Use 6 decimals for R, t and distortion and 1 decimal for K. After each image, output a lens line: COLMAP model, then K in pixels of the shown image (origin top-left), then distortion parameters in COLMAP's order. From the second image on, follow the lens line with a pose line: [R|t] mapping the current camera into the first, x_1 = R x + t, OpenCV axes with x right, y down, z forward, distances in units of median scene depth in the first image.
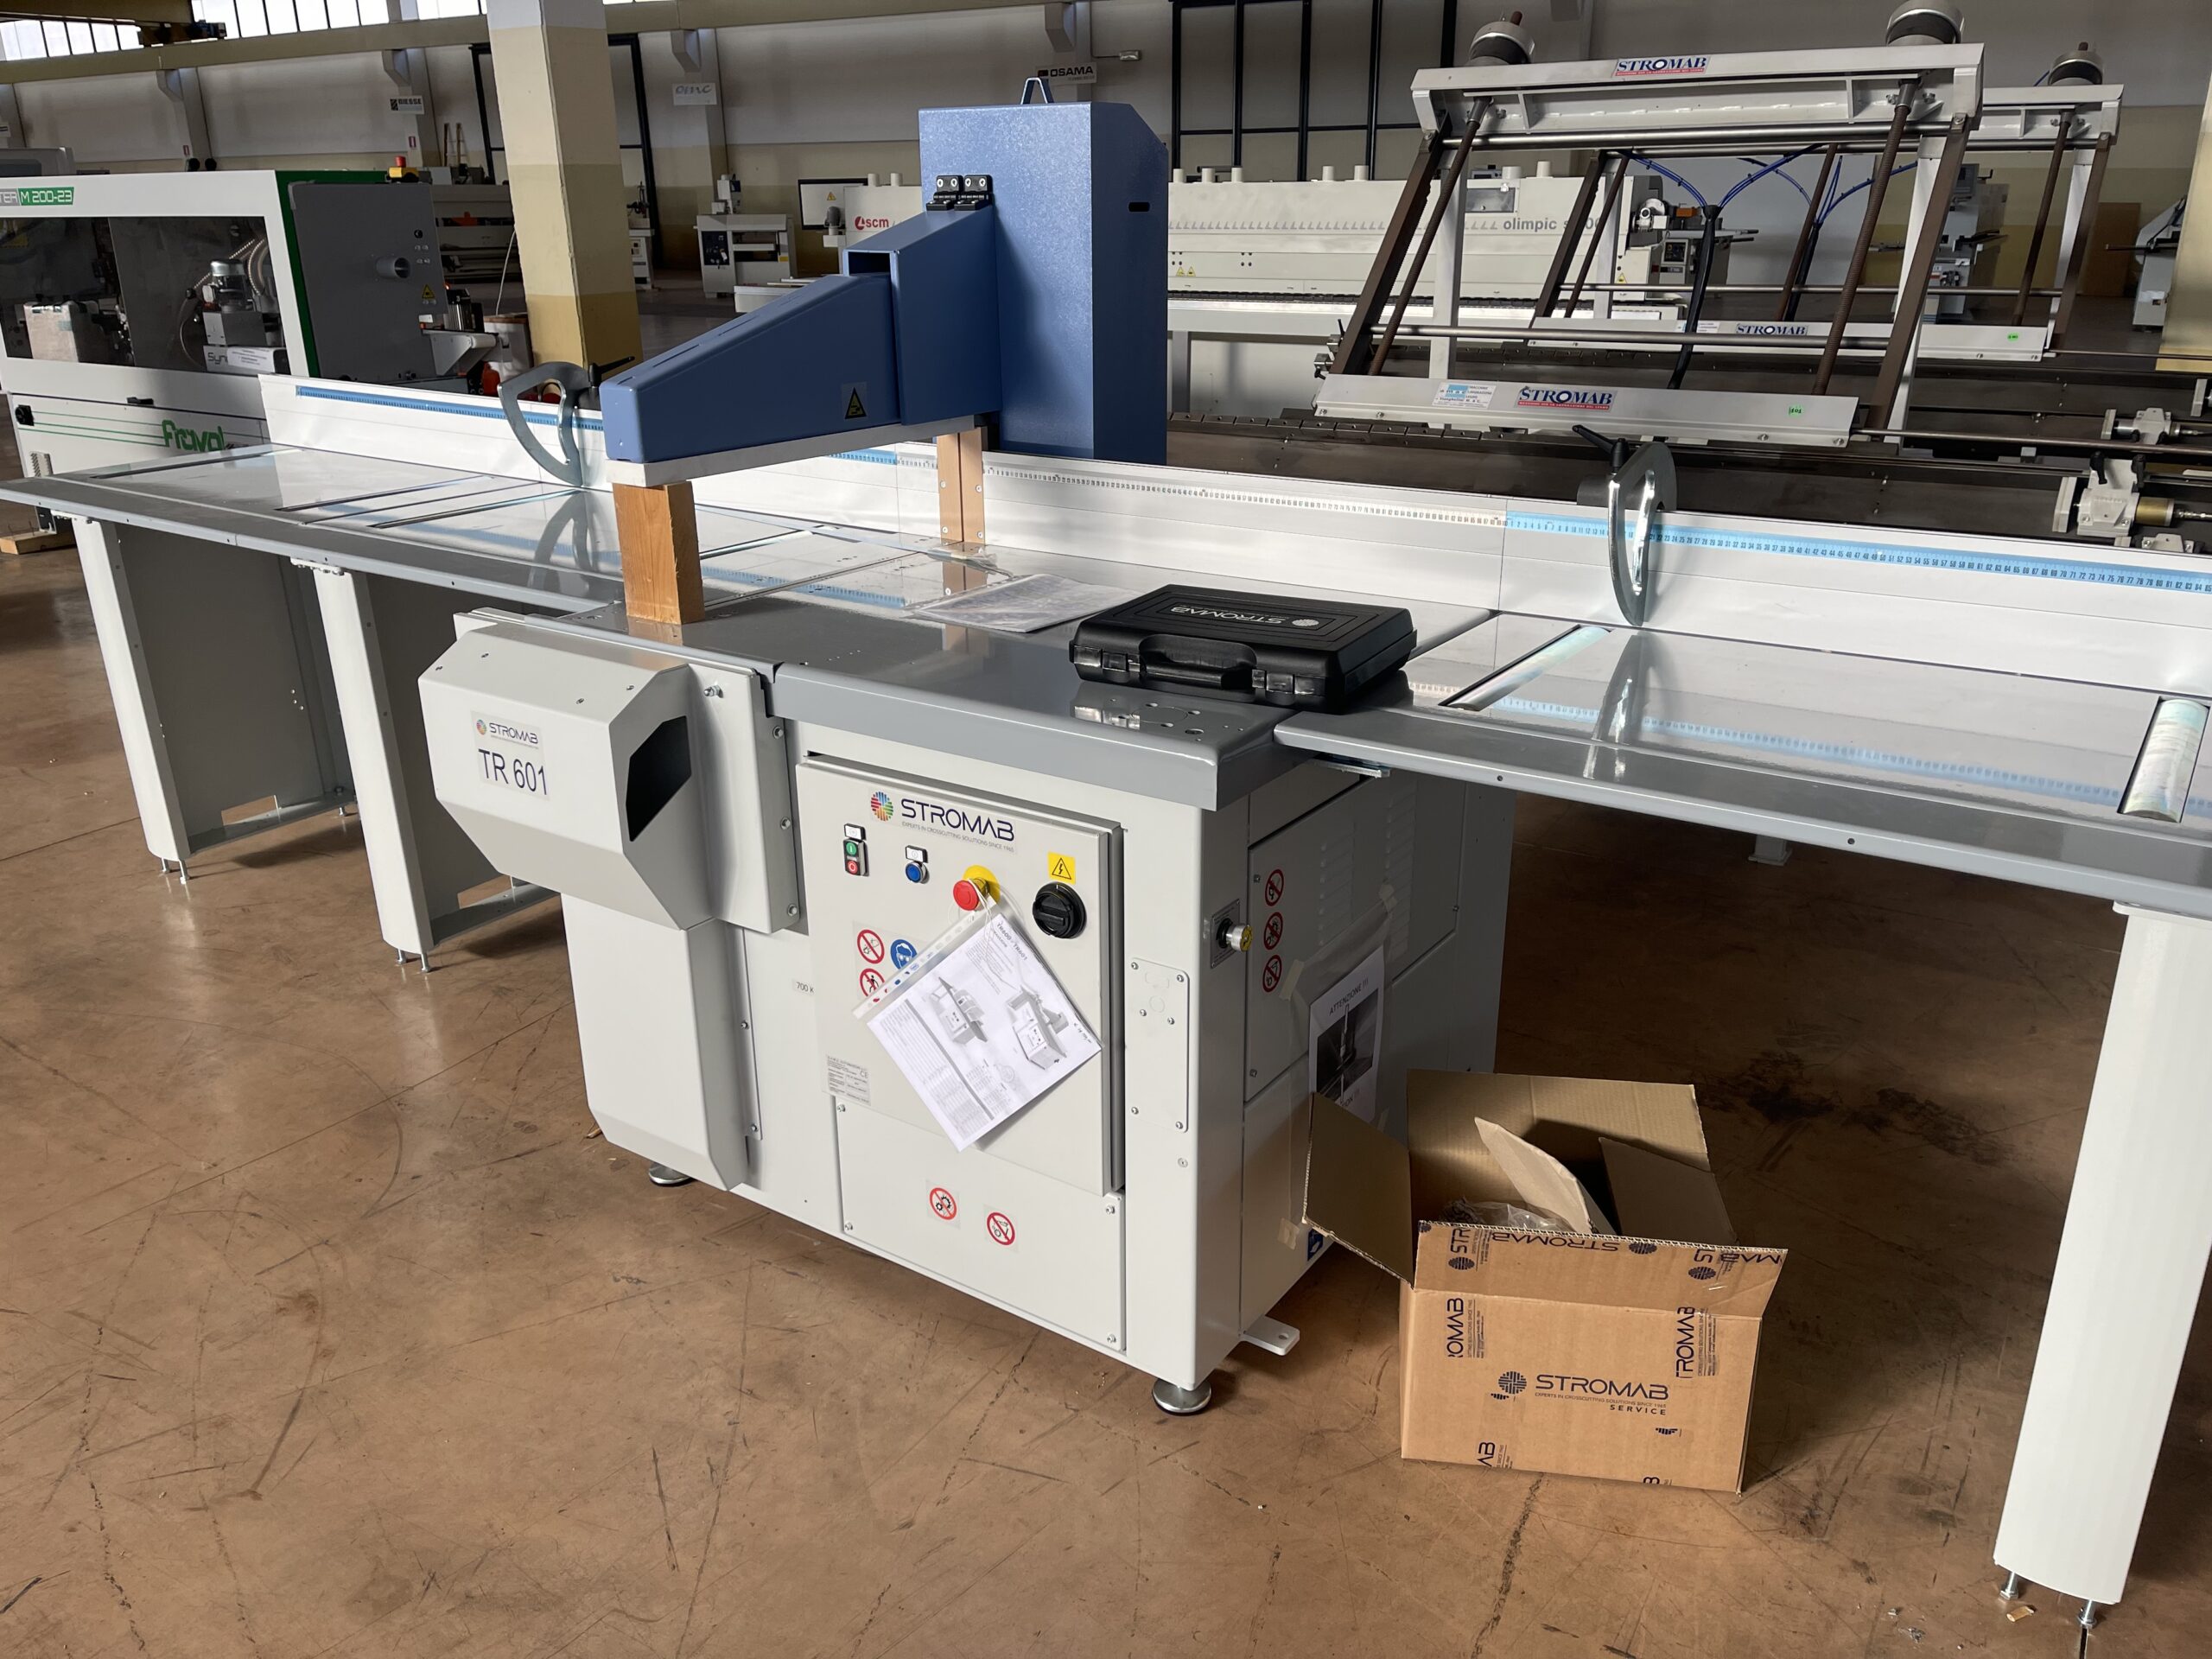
lens RADIAL K [[1667.0, 0, 1106.0], [0, 1667.0, 829.5], [0, 0, 1]] dist [0.107698, -0.145917]
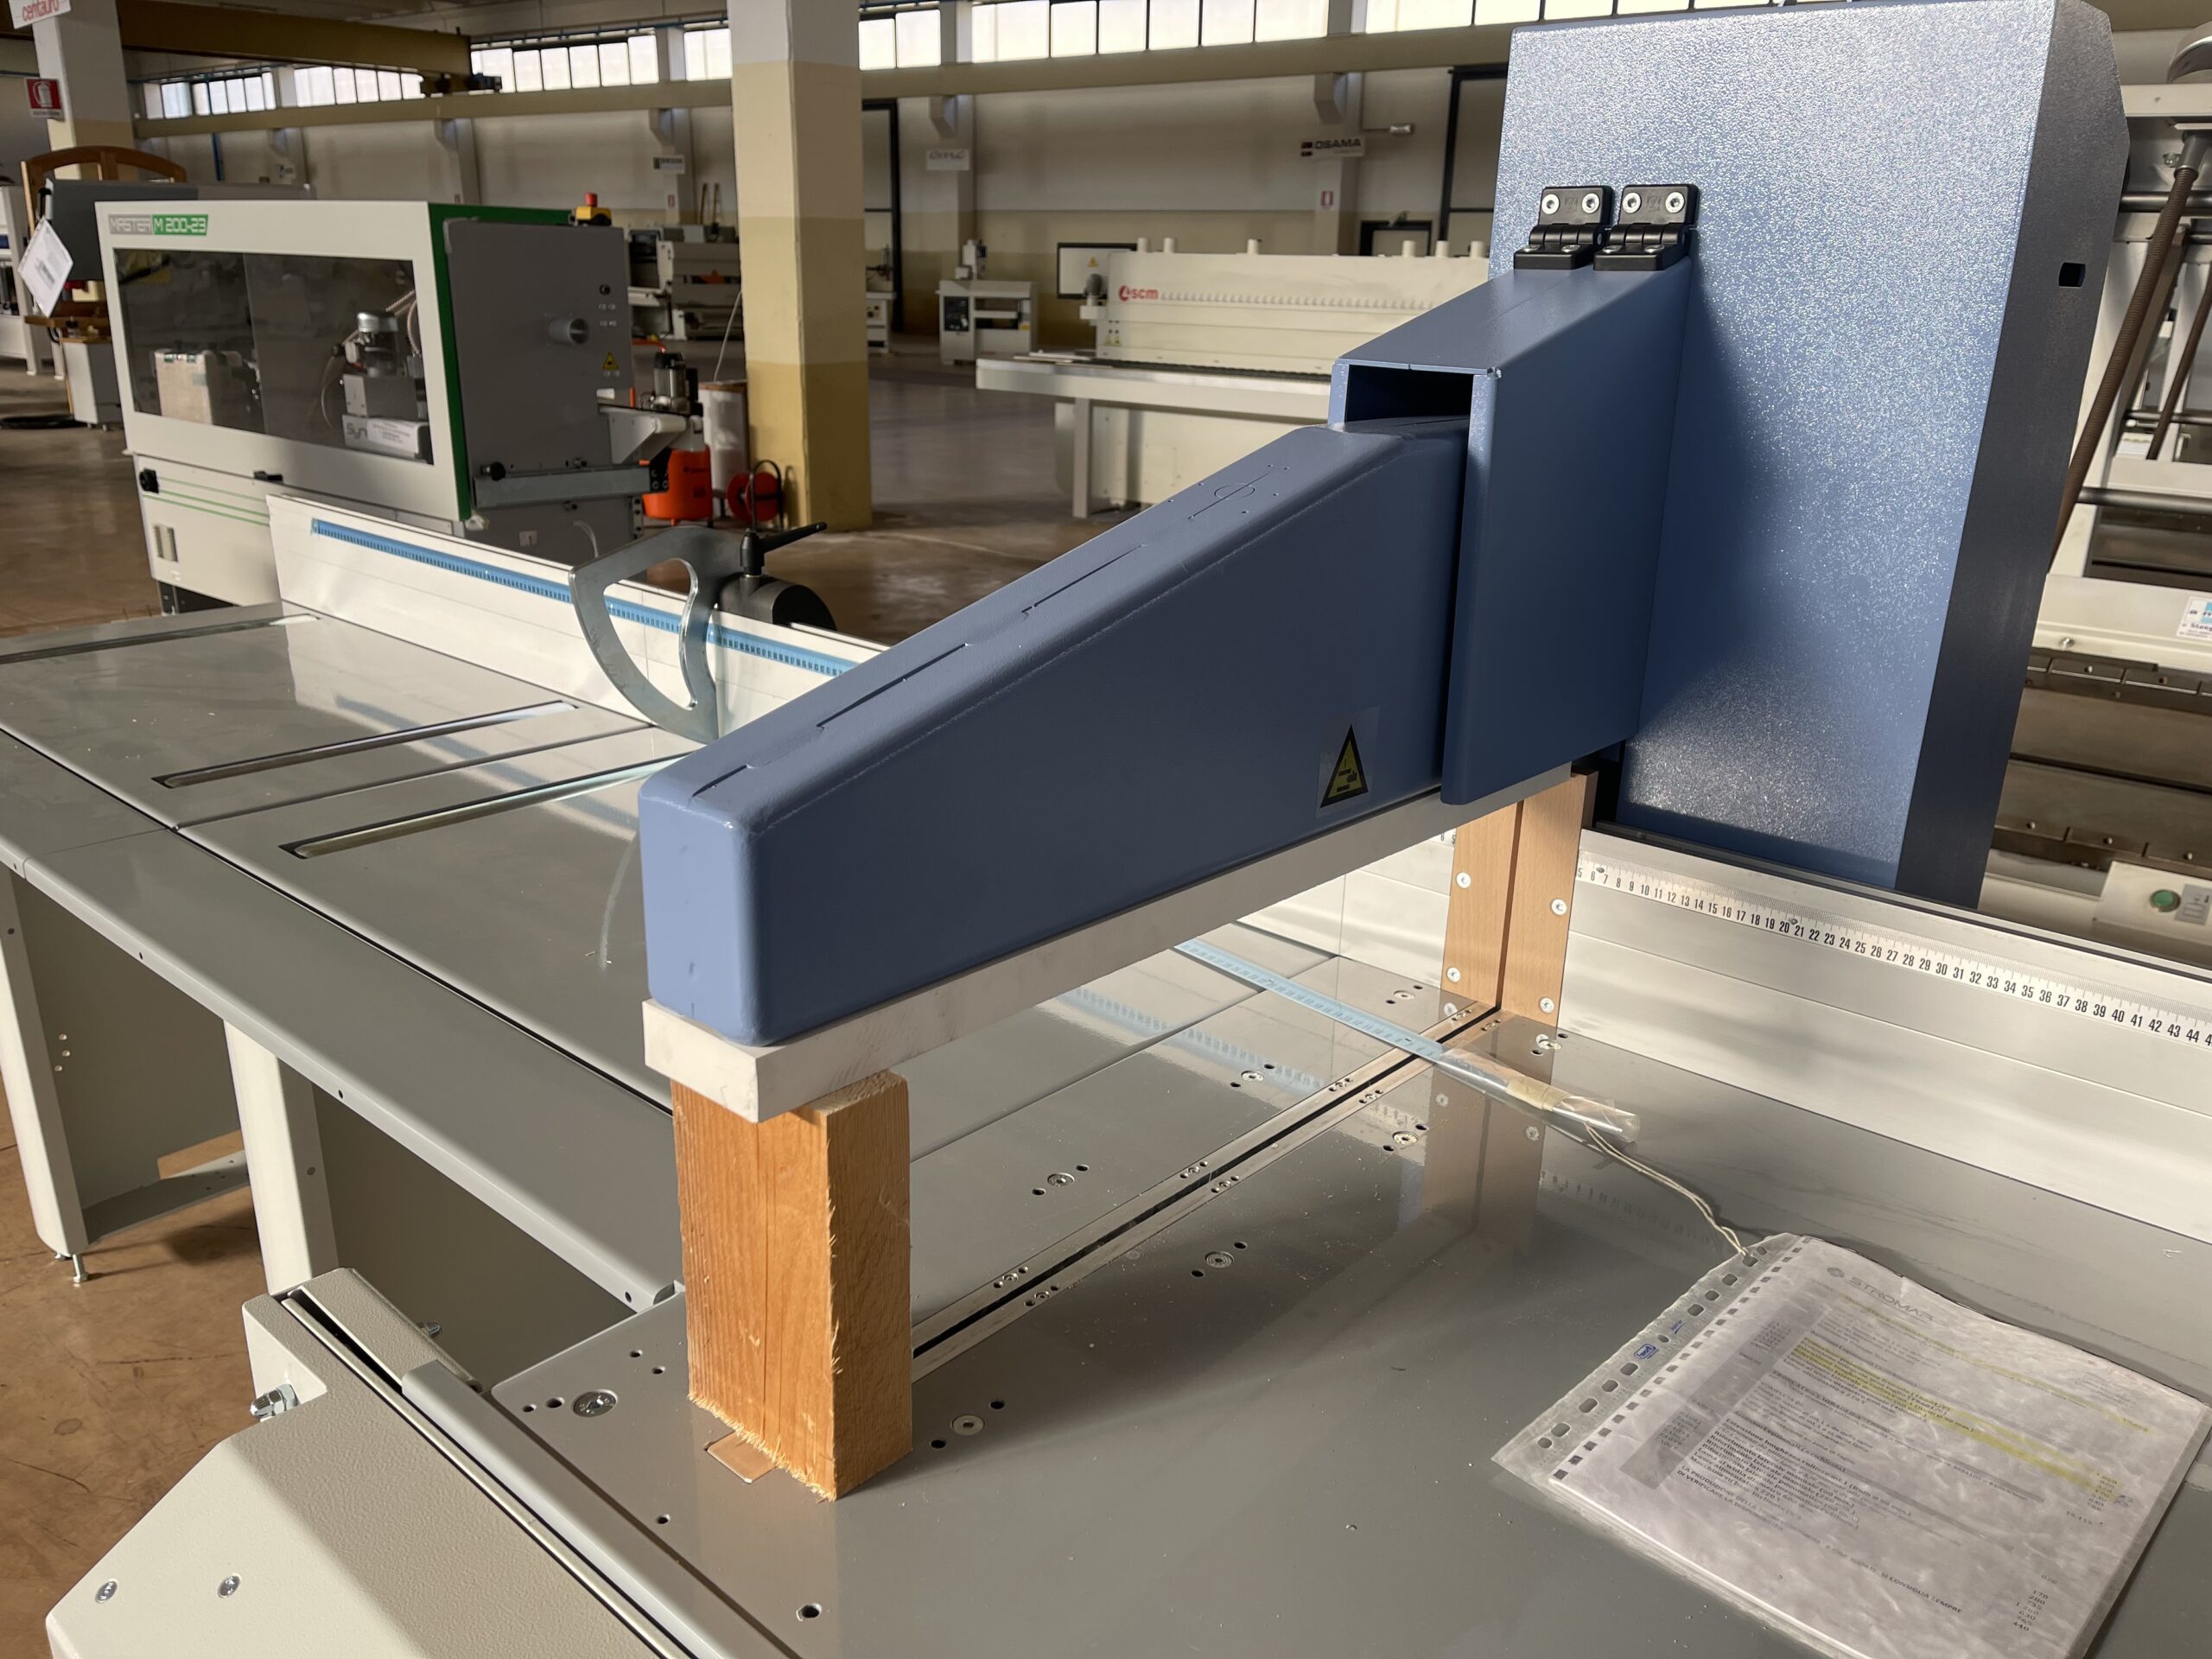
lens RADIAL K [[1689.3, 0, 1106.0], [0, 1689.3, 829.5], [0, 0, 1]] dist [0.056256, -0.060805]
pose [[0.990986, 0.071469, -0.113313, -0.038407], [-0.076068, 0.996424, -0.036792, -0.053258], [0.110278, 0.045080, 0.992878, 0.149712]]
